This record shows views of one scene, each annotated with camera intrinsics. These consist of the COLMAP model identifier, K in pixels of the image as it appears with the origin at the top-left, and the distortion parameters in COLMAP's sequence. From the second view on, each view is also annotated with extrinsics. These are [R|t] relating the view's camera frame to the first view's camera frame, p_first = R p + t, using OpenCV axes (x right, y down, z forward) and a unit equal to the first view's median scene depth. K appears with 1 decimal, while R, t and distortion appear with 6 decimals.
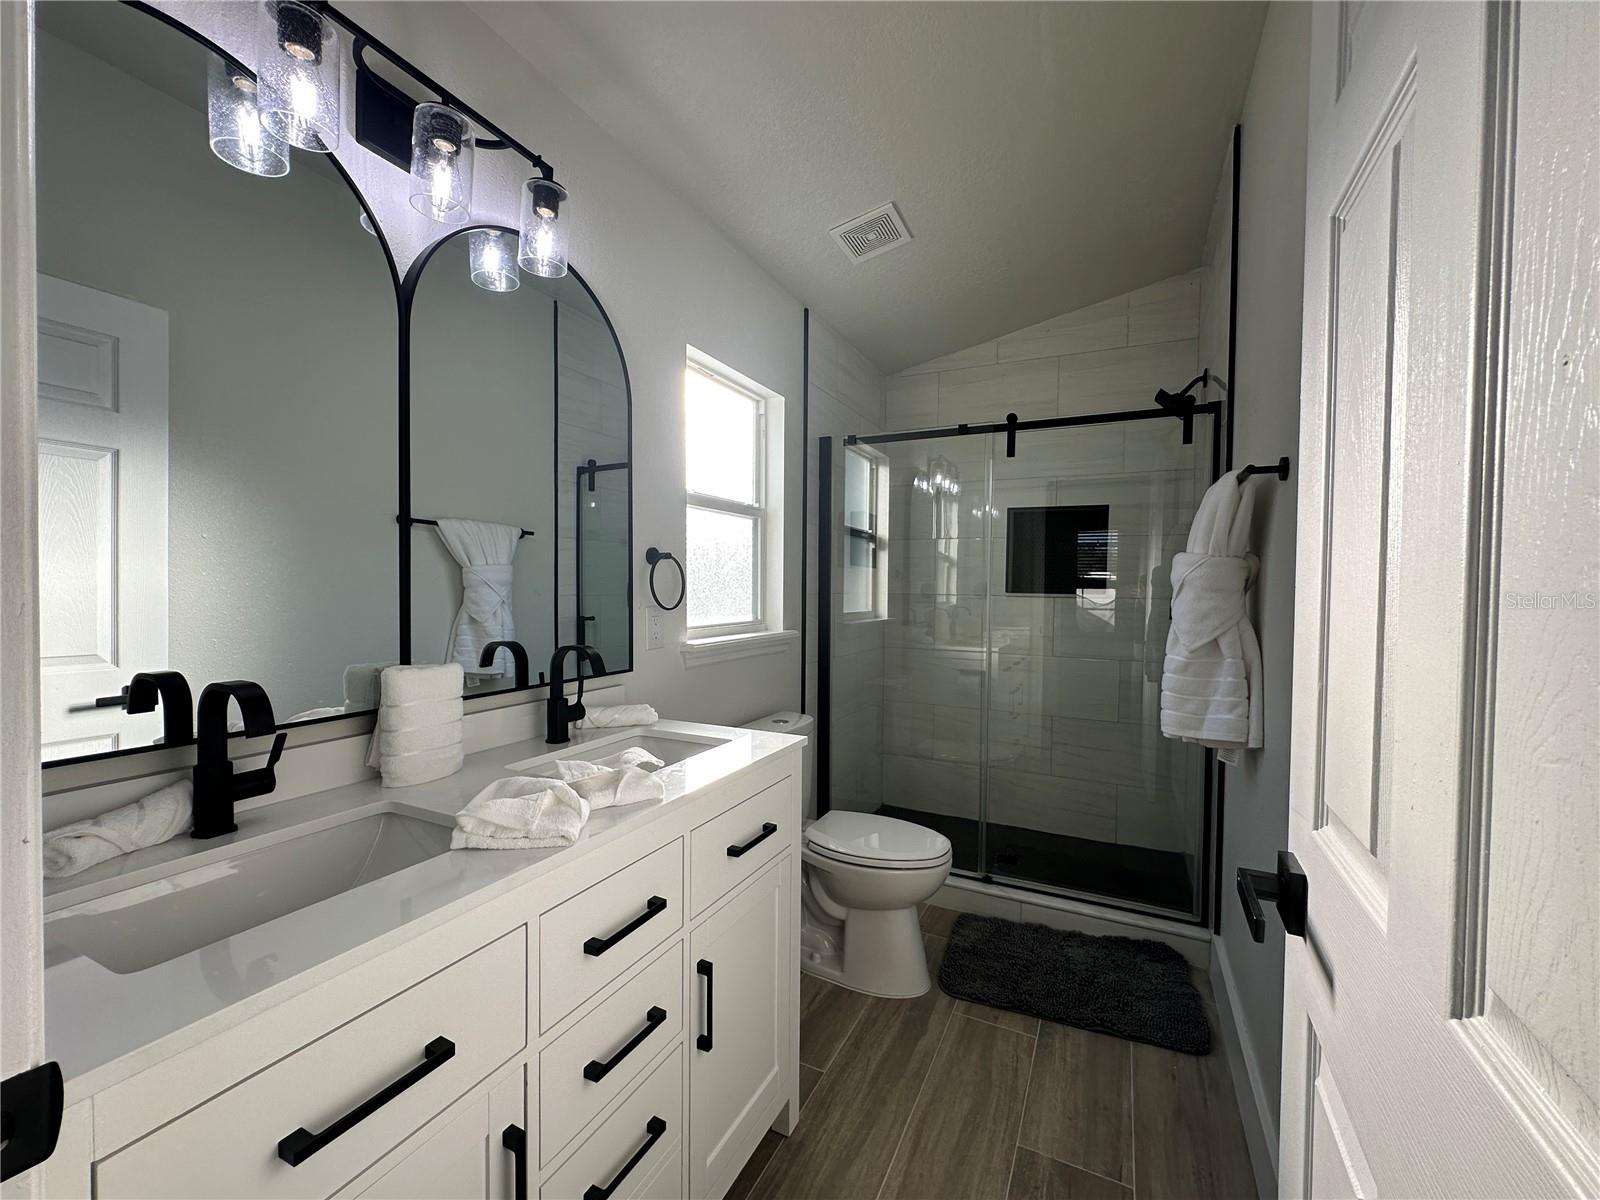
lens RADIAL K [[640.9, 0, 794.0], [0, 640.9, 600.4], [0, 0, 1]] dist [-0.003128, 0.001009]
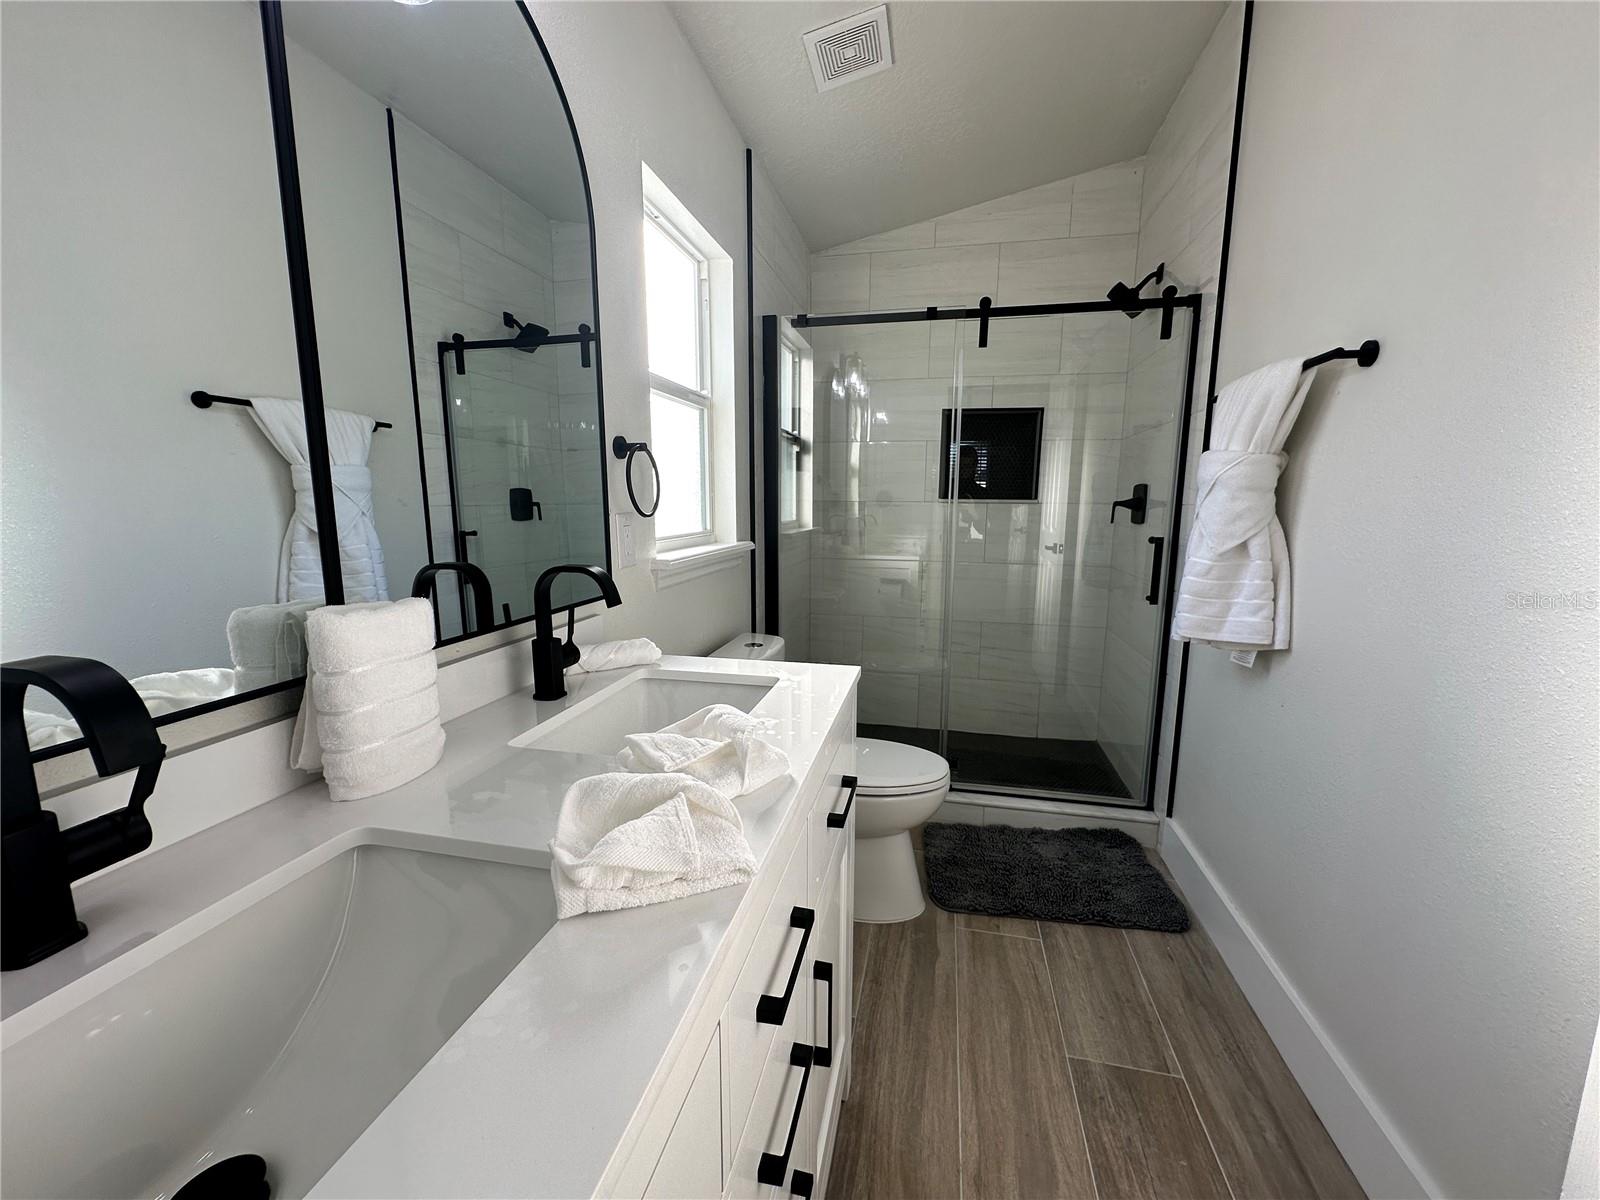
lens RADIAL K [[640.9, 0, 803.5], [0, 640.9, 598.7], [0, 0, 1]] dist [-0.003128, 0.001009]
pose [[0.972425, -0.040989, 0.229585, -0.124778], [0.010204, 0.990969, 0.133703, 0.007372], [-0.232992, -0.127673, 0.964061, 0.116743]]
